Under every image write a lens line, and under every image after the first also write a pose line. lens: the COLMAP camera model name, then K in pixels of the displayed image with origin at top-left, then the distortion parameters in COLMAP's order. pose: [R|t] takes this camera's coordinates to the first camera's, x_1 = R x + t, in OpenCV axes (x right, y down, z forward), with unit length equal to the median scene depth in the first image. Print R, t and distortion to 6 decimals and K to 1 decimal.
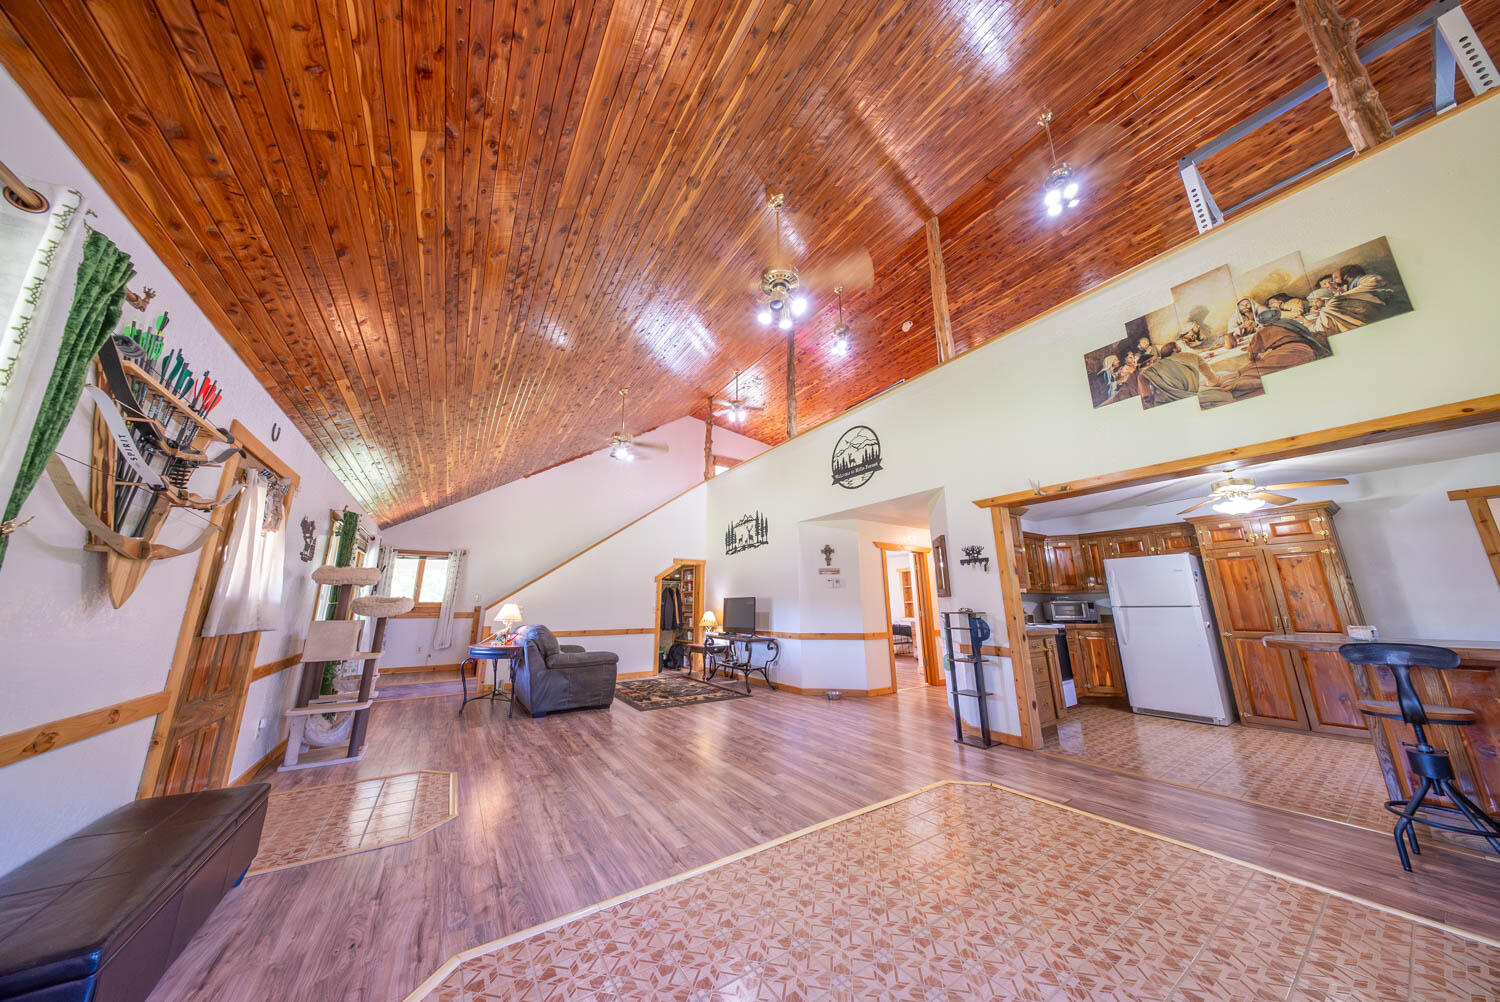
lens RADIAL K [[445.7, 0, 753.6], [0, 445.7, 502.3], [0, 0, 1]] dist [0.001862, -0.000914]
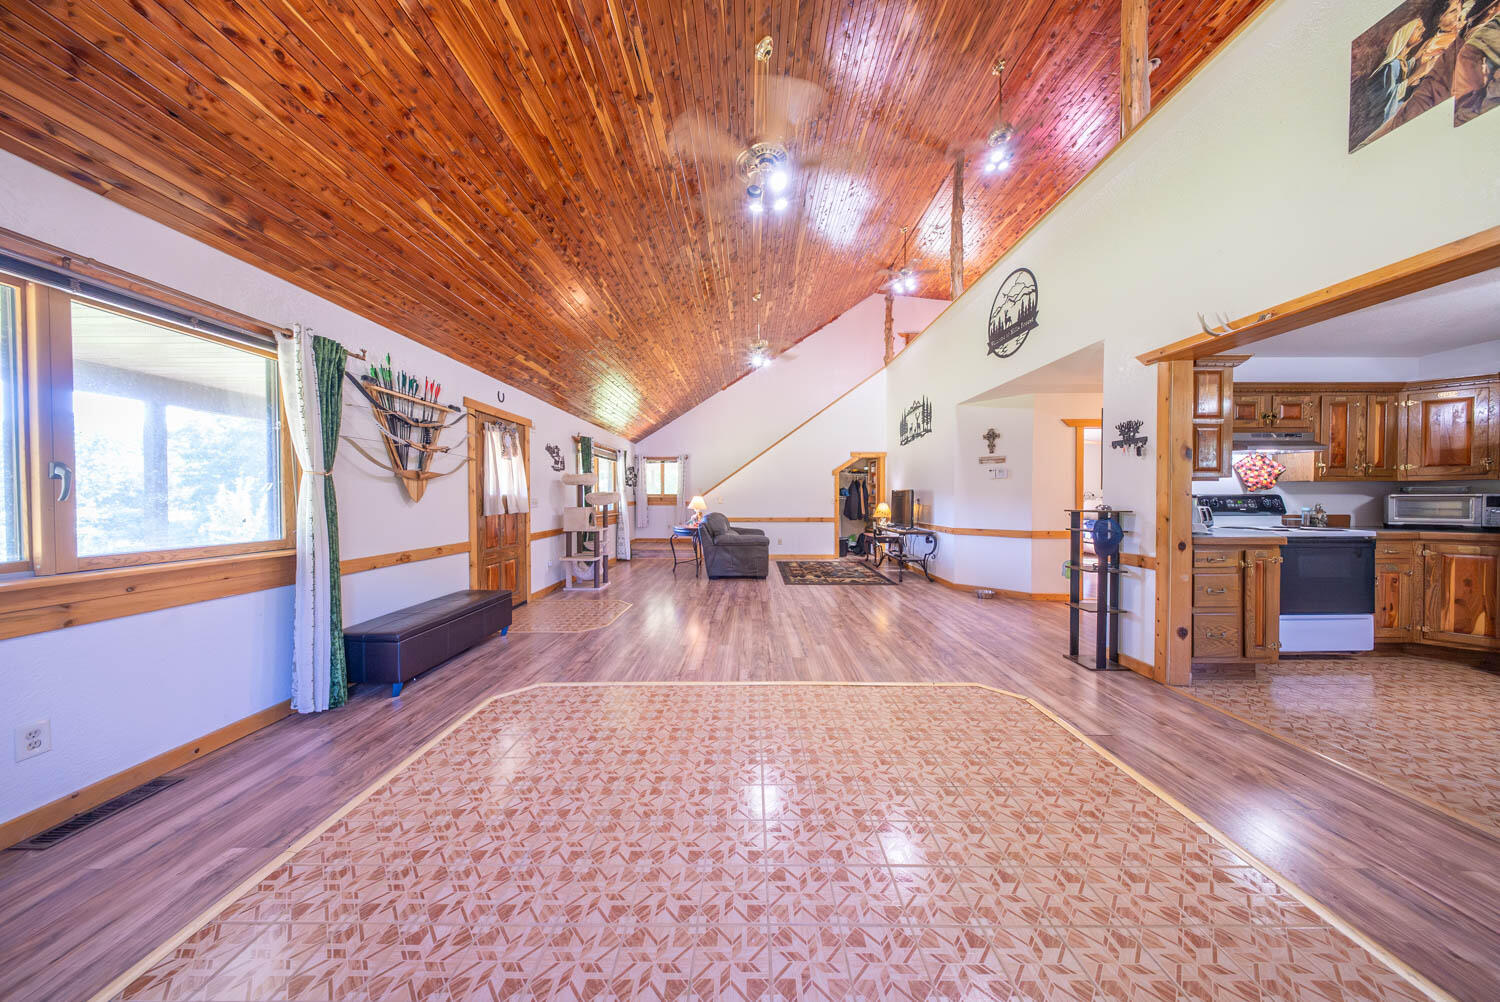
lens RADIAL K [[445.7, 0, 747.7], [0, 445.7, 504.3], [0, 0, 1]] dist [0.001862, -0.000914]
pose [[0.828745, 0.013210, -0.559470, 0.284665], [0.125724, 0.969772, 0.209133, -0.000489], [0.545321, -0.243657, 0.802033, 0.037653]]
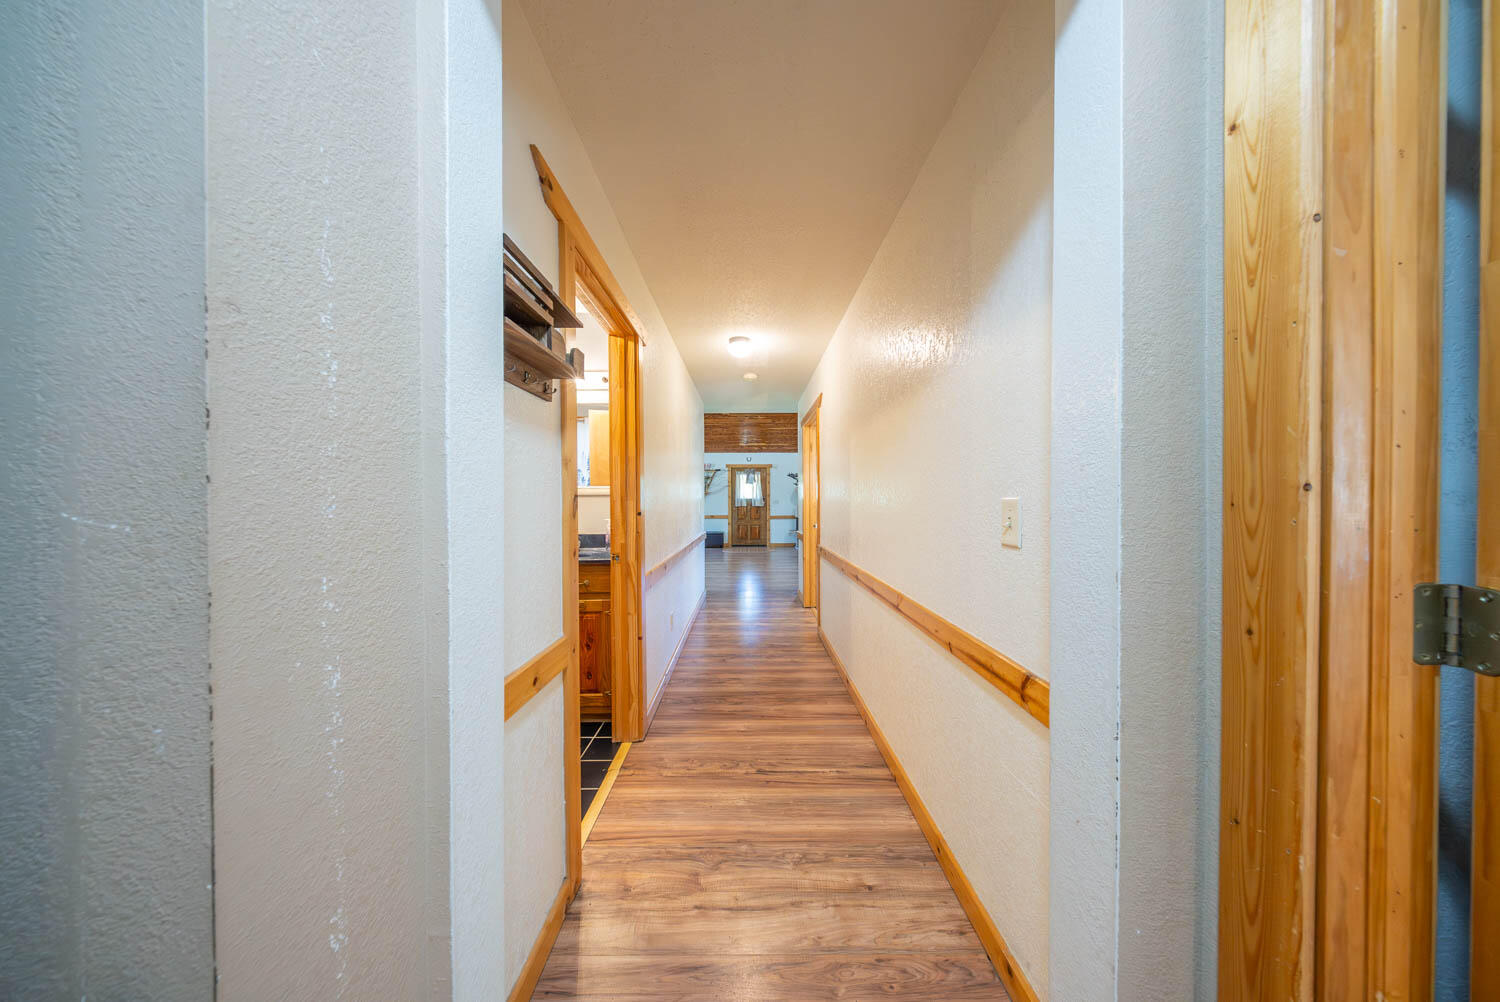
lens RADIAL K [[445.7, 0, 748.4], [0, 445.7, 505.5], [0, 0, 1]] dist [0.001862, -0.000914]
pose [[-0.556947, 0.015529, -0.830403, 1.089137], [0.199965, 0.972921, -0.115922, 0.344636], [0.806116, -0.230614, -0.544971, 1.468309]]
